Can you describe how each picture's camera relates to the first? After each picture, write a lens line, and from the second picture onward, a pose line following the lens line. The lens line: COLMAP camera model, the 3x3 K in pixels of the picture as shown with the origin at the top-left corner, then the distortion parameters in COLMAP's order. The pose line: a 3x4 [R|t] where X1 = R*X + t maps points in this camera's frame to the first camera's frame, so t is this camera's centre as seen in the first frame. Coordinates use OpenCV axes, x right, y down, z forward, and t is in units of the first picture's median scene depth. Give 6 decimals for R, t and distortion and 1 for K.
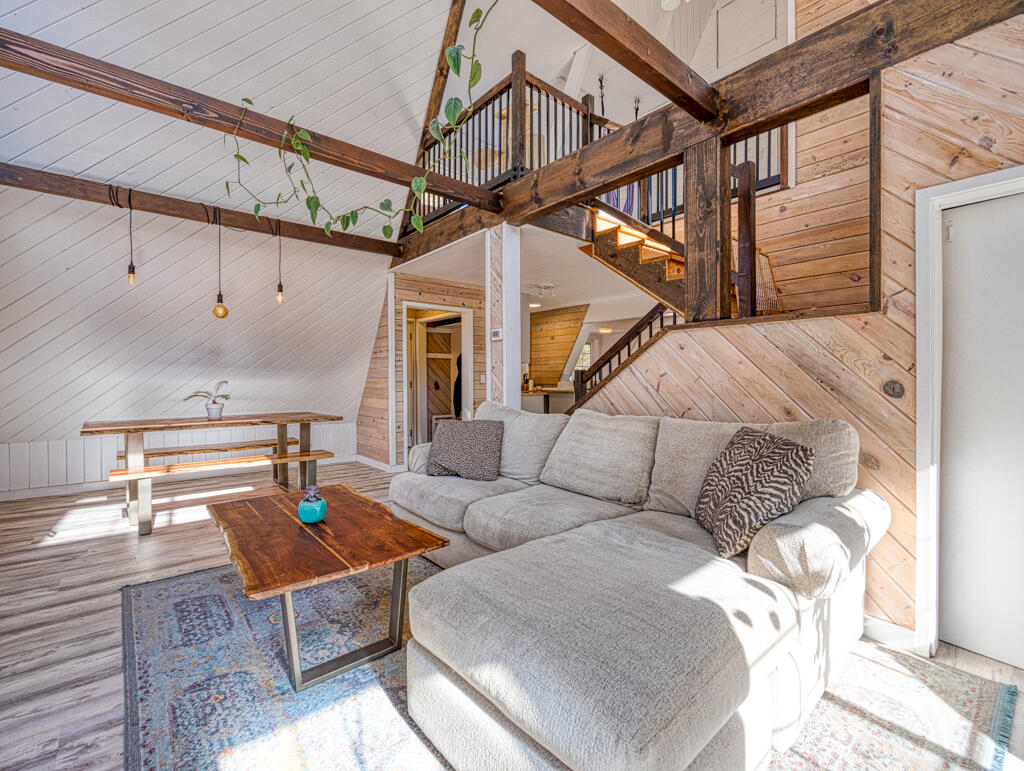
lens RADIAL K [[466.8, 0, 505.9], [0, 466.8, 382.4], [0, 0, 1]] dist [-0.001210, 0.000502]
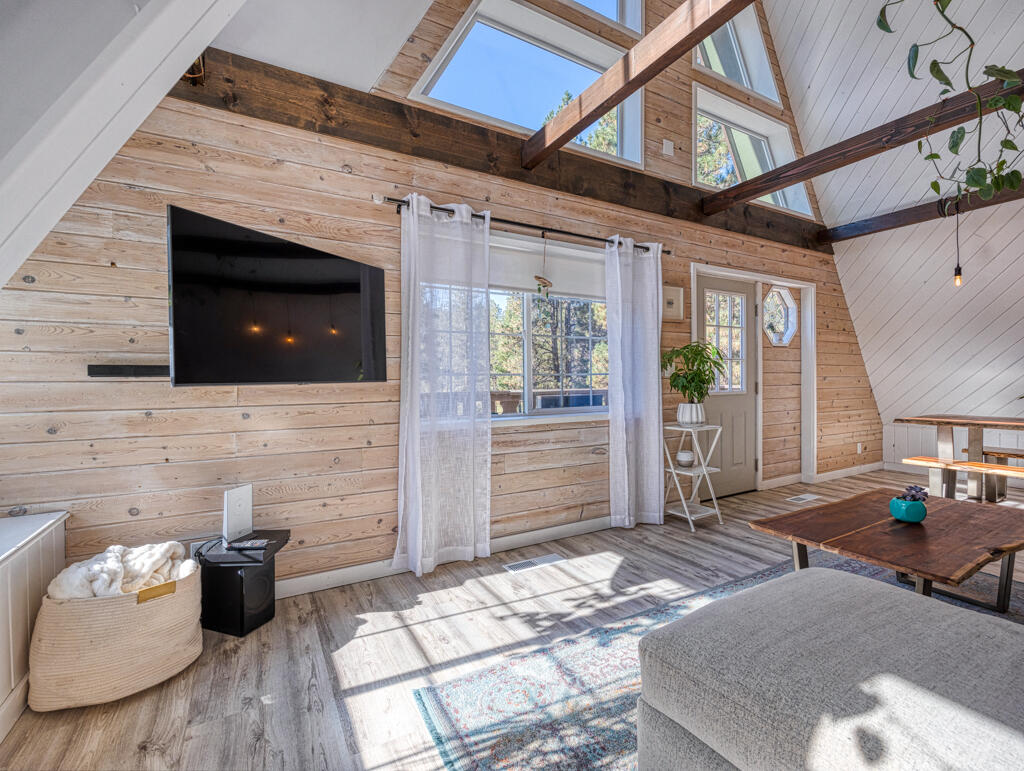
lens RADIAL K [[466.8, 0, 518.9], [0, 466.8, 384.5], [0, 0, 1]] dist [-0.001210, 0.000502]
pose [[-0.159150, 0.019705, -0.987058, 0.634279], [-0.003969, 0.999780, 0.020599, -0.007881], [0.987246, 0.007196, -0.159037, 0.313079]]
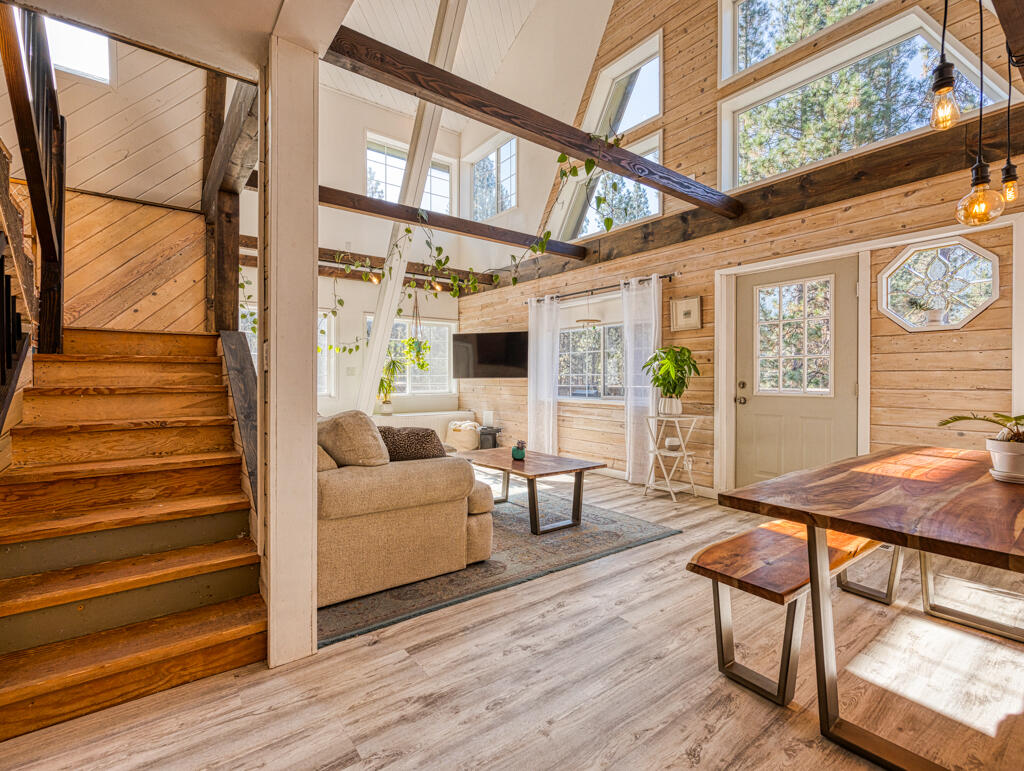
lens RADIAL K [[466.8, 0, 503.0], [0, 466.8, 382.6], [0, 0, 1]] dist [-0.001210, 0.000502]
pose [[-0.999397, 0.004601, 0.034402, -0.384218], [0.005374, 0.999734, 0.022424, -0.024397], [-0.034289, 0.022595, -0.999156, 2.556167]]
